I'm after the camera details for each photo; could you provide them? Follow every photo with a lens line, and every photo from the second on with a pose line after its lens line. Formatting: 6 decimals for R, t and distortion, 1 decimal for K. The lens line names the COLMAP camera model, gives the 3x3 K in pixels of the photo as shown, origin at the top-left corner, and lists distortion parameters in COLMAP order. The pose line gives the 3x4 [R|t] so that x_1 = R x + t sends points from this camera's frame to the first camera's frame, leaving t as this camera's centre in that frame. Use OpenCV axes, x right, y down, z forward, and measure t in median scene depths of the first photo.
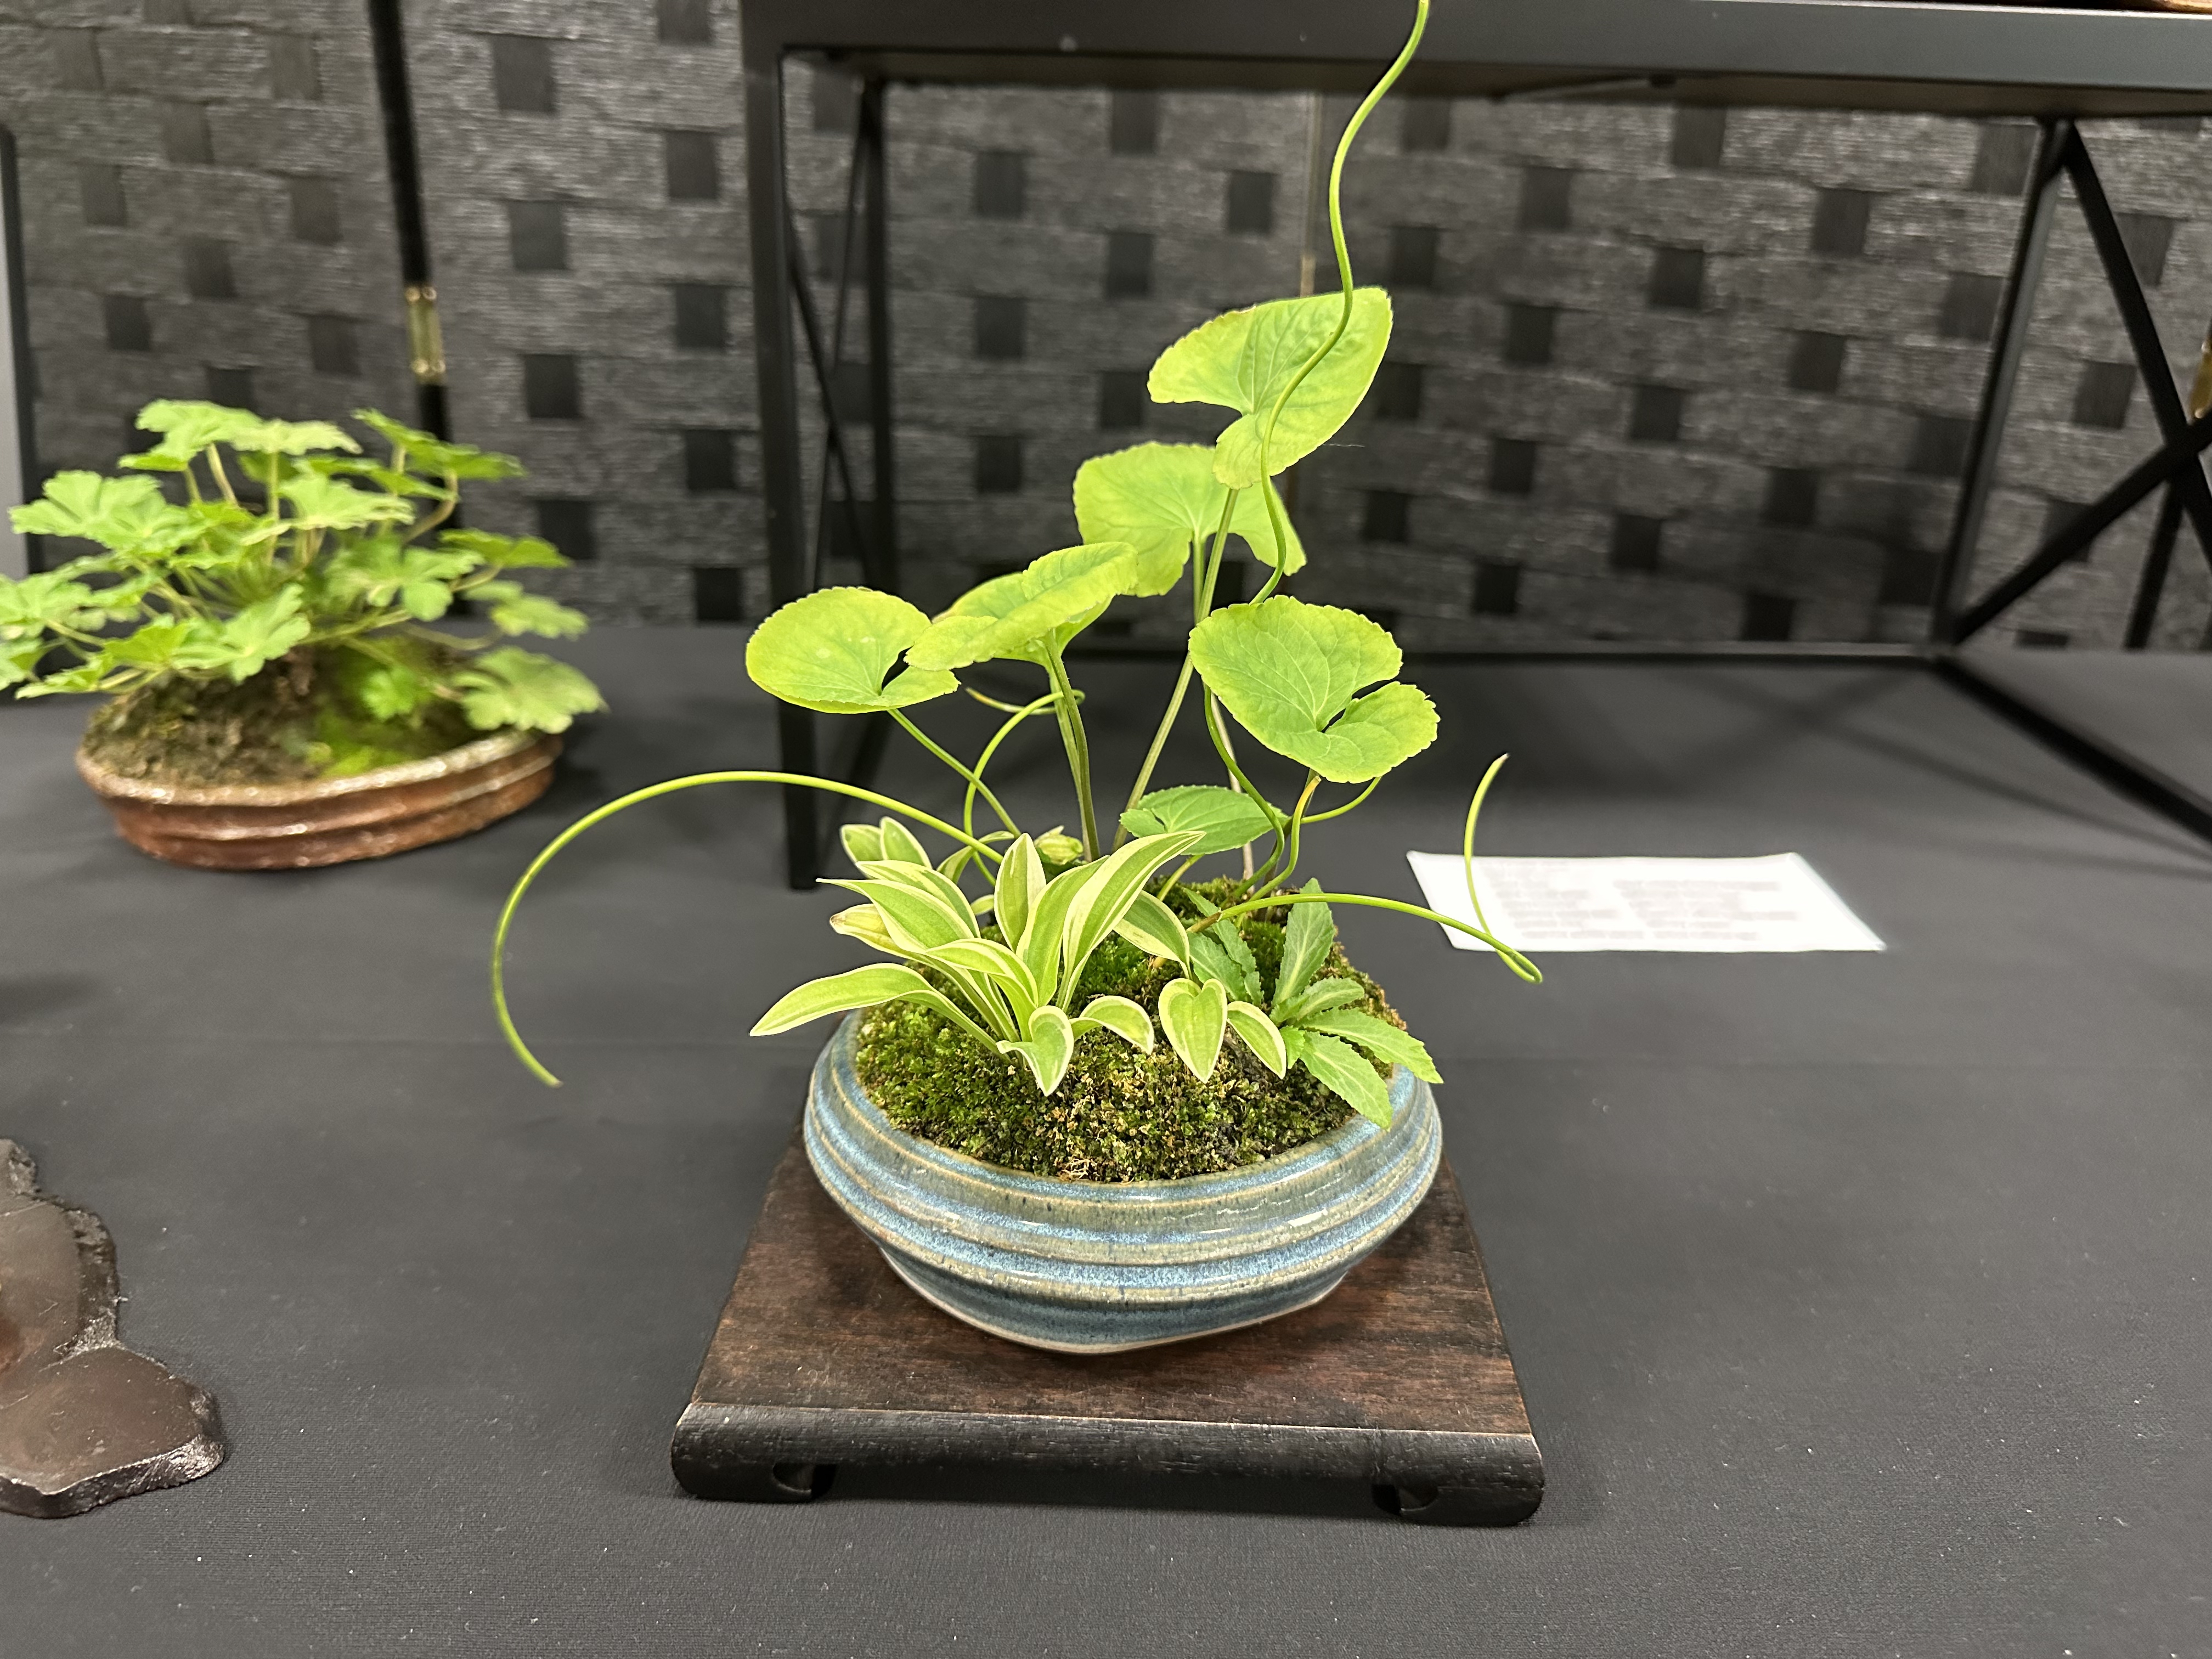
lens RADIAL K [[1586.3, 0, 1106.0], [0, 1586.3, 829.5], [0, 0, 1]] dist [-0.005164, -0.004569]
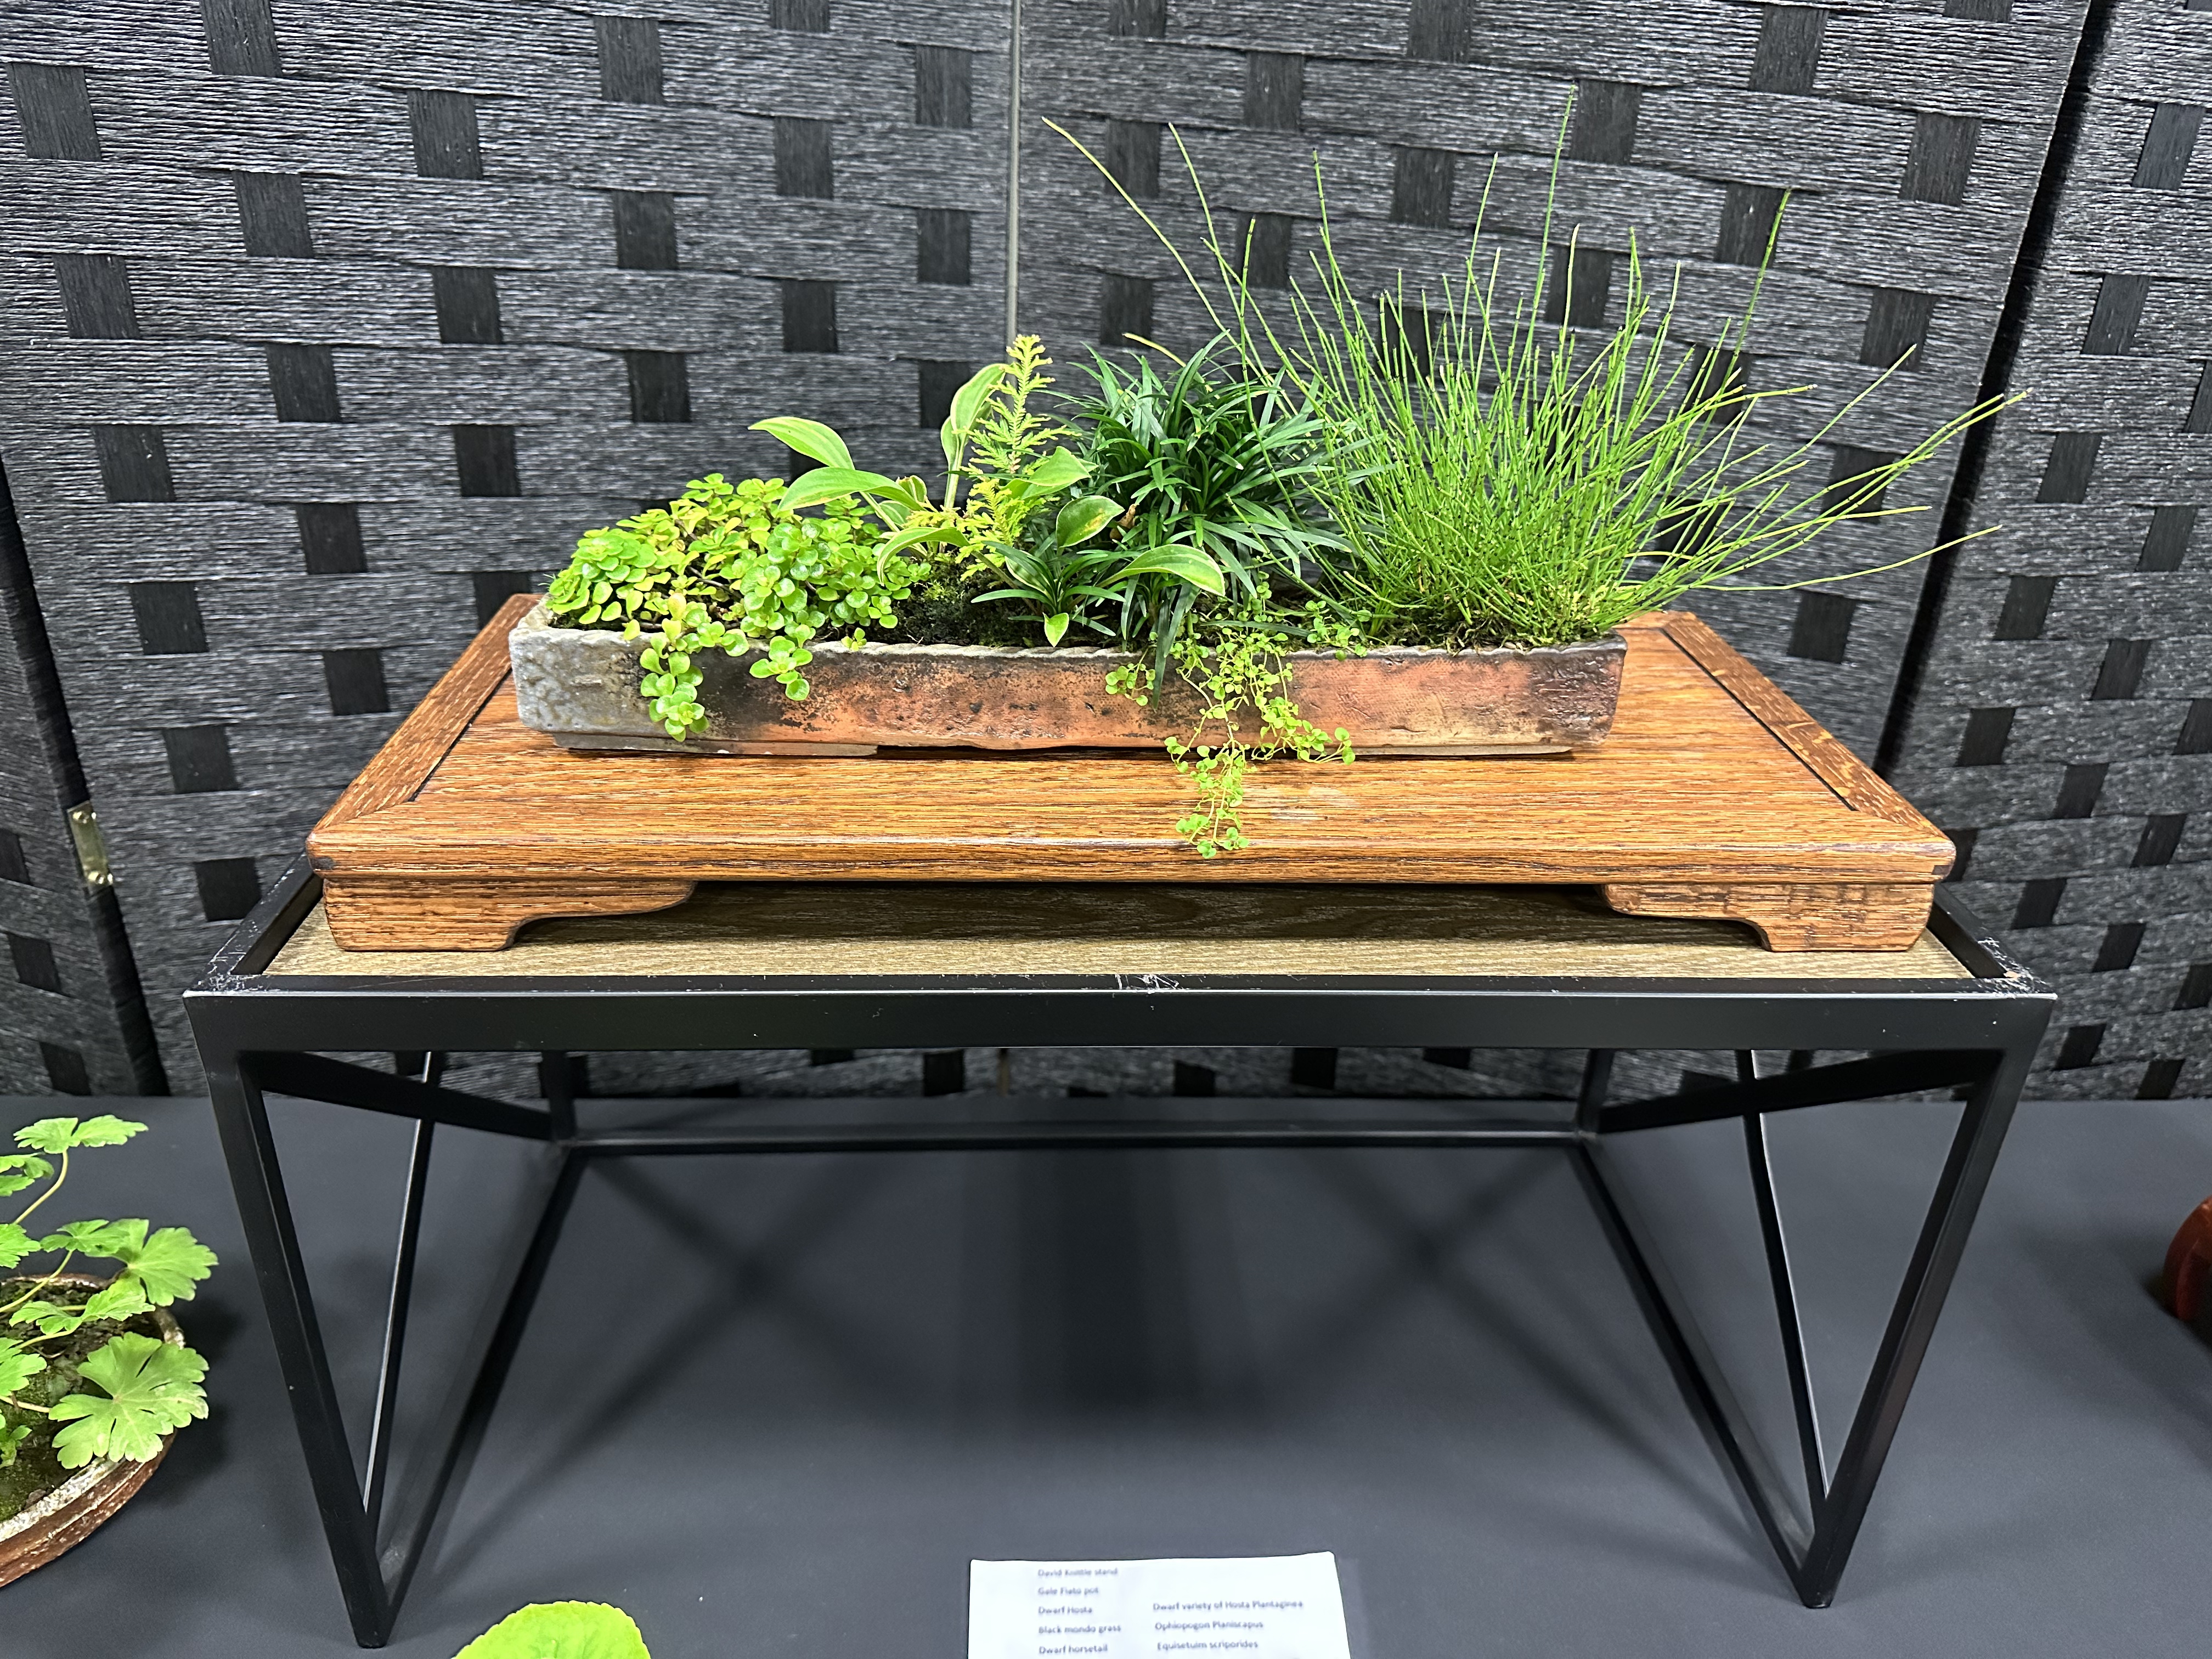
lens RADIAL K [[1586.3, 0, 1106.0], [0, 1586.3, 829.5], [0, 0, 1]] dist [-0.005164, -0.004569]
pose [[0.999445, 0.001131, 0.033307, 0.180436], [-0.003539, 0.997375, 0.072321, -0.402261], [-0.033138, -0.072398, 0.996825, -0.021731]]
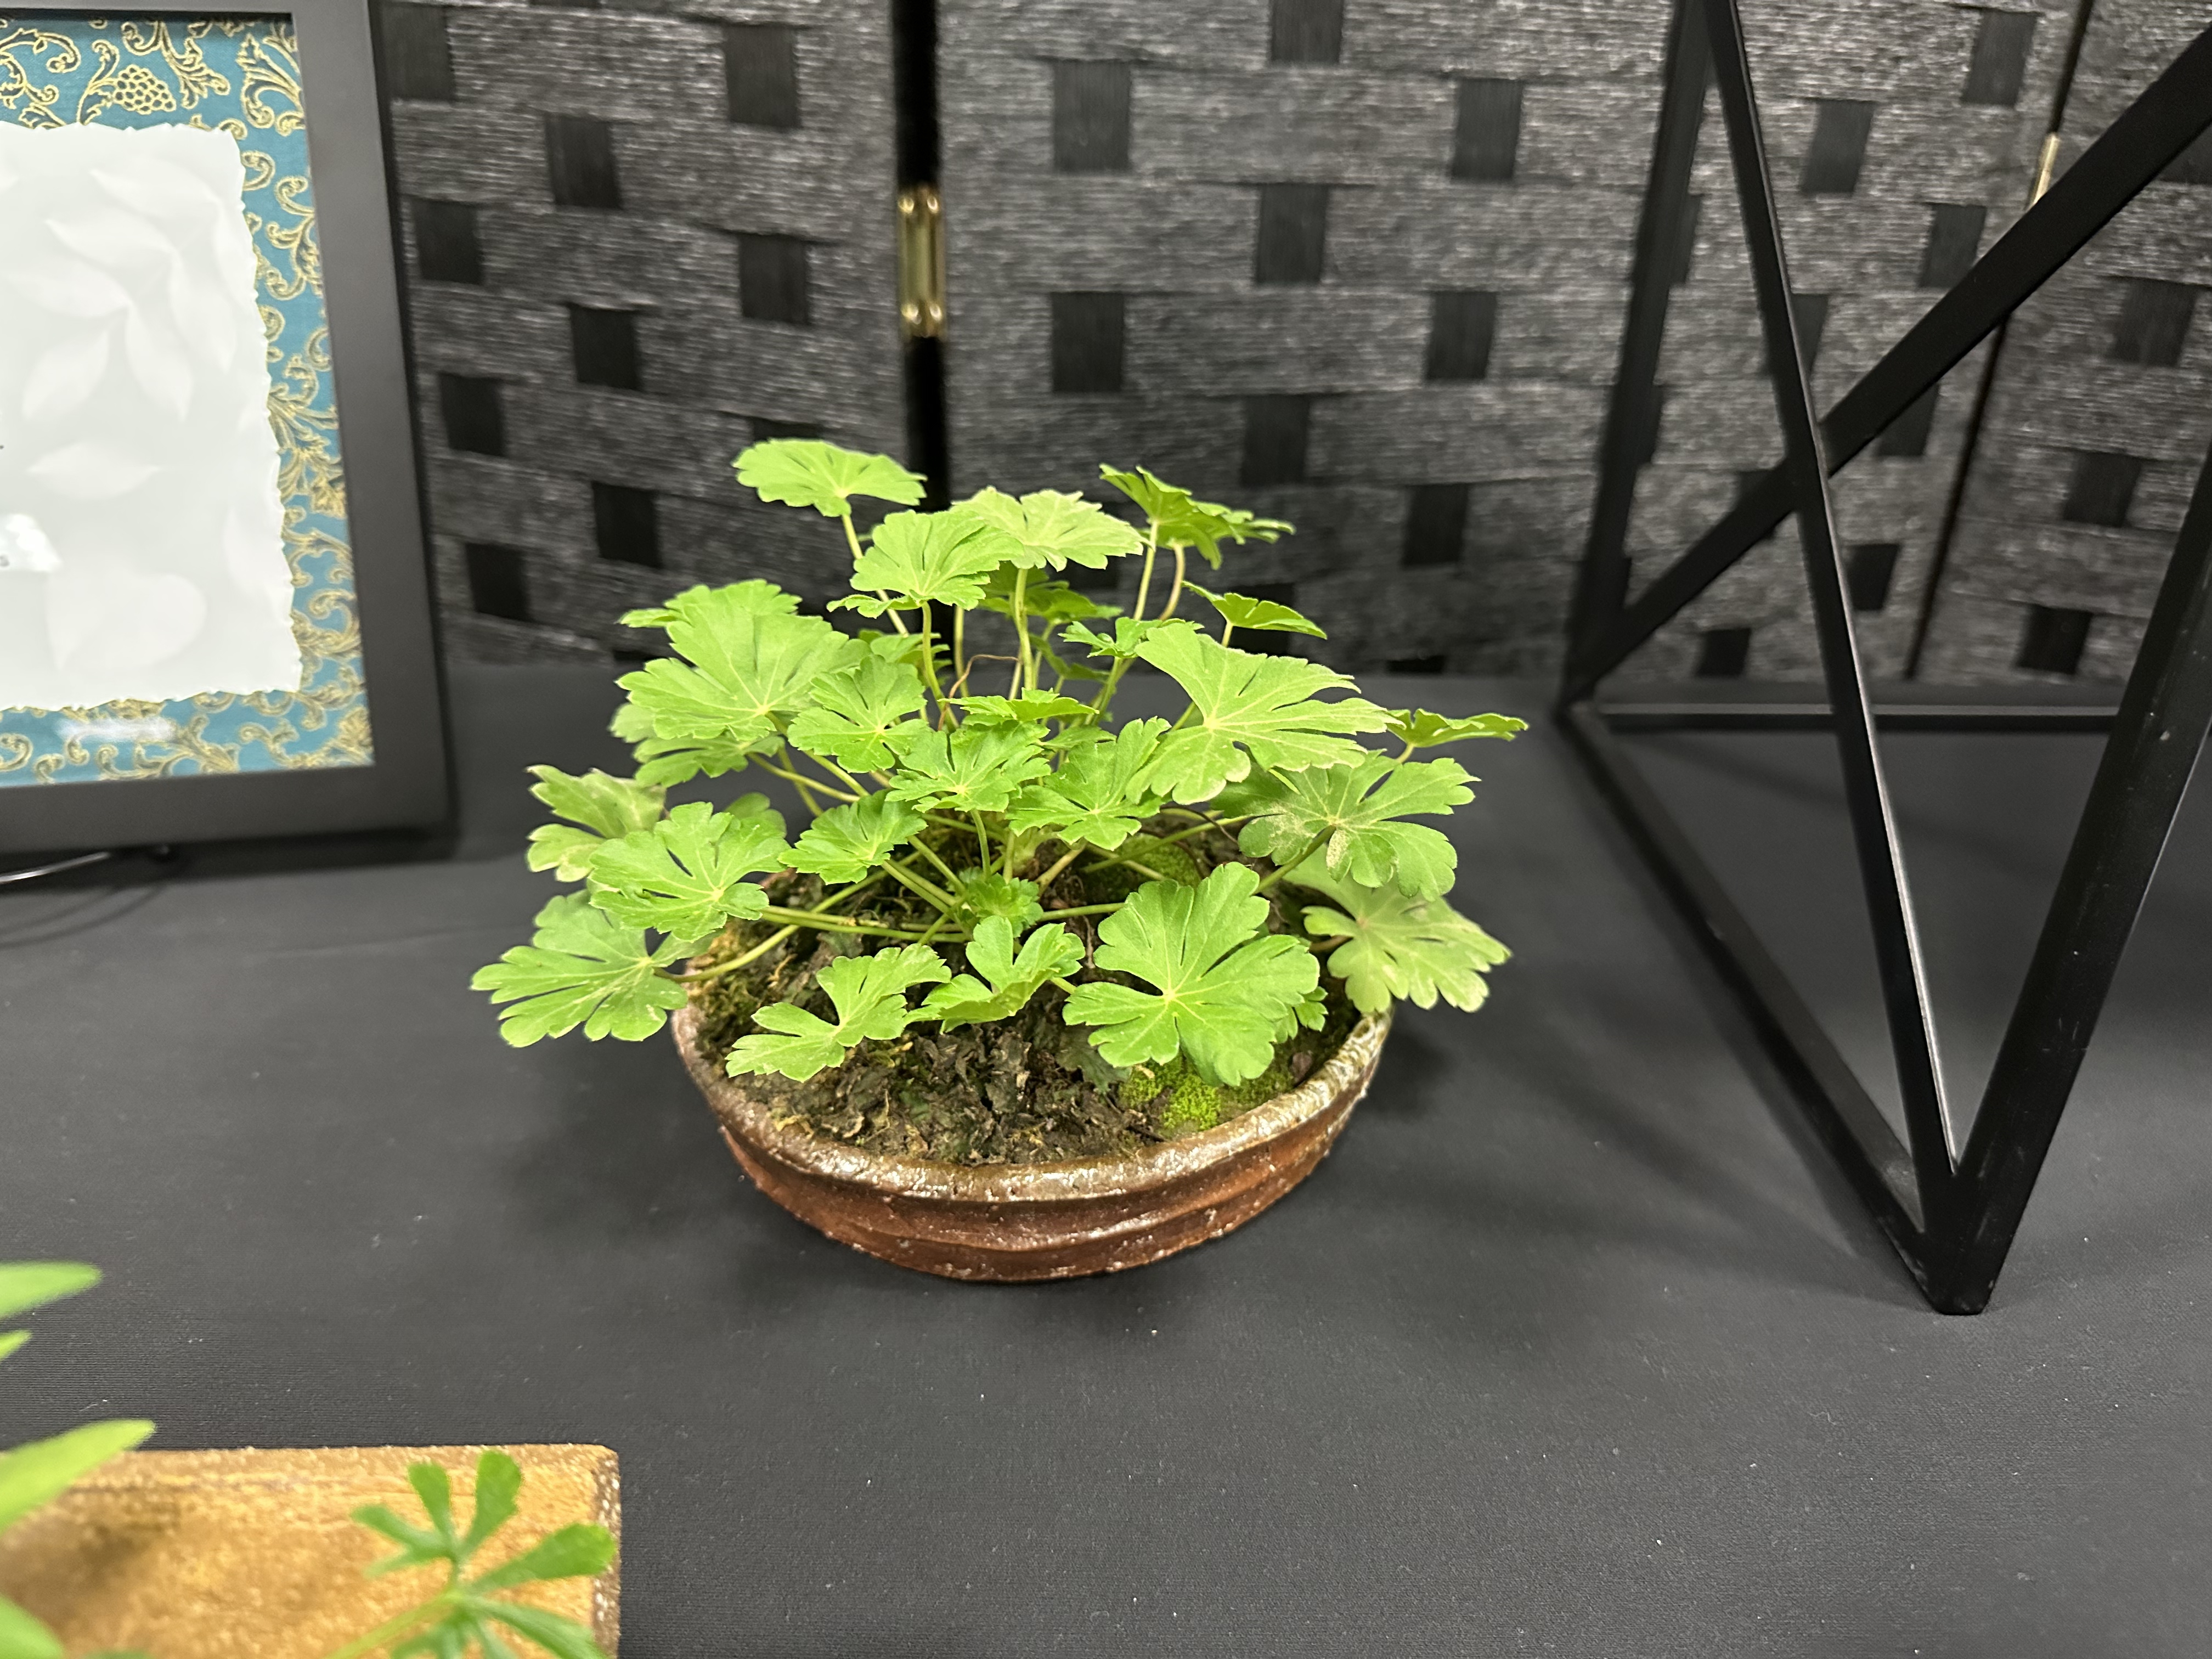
lens RADIAL K [[1599.3, 0, 1088.0], [0, 1599.3, 851.9], [0, 0, 1]] dist [-0.005649, -0.012270]
pose [[0.999957, -0.002741, -0.008870, -0.354377], [0.003728, 0.993562, 0.113232, -0.140132], [0.008502, -0.113260, 0.993529, 0.290193]]
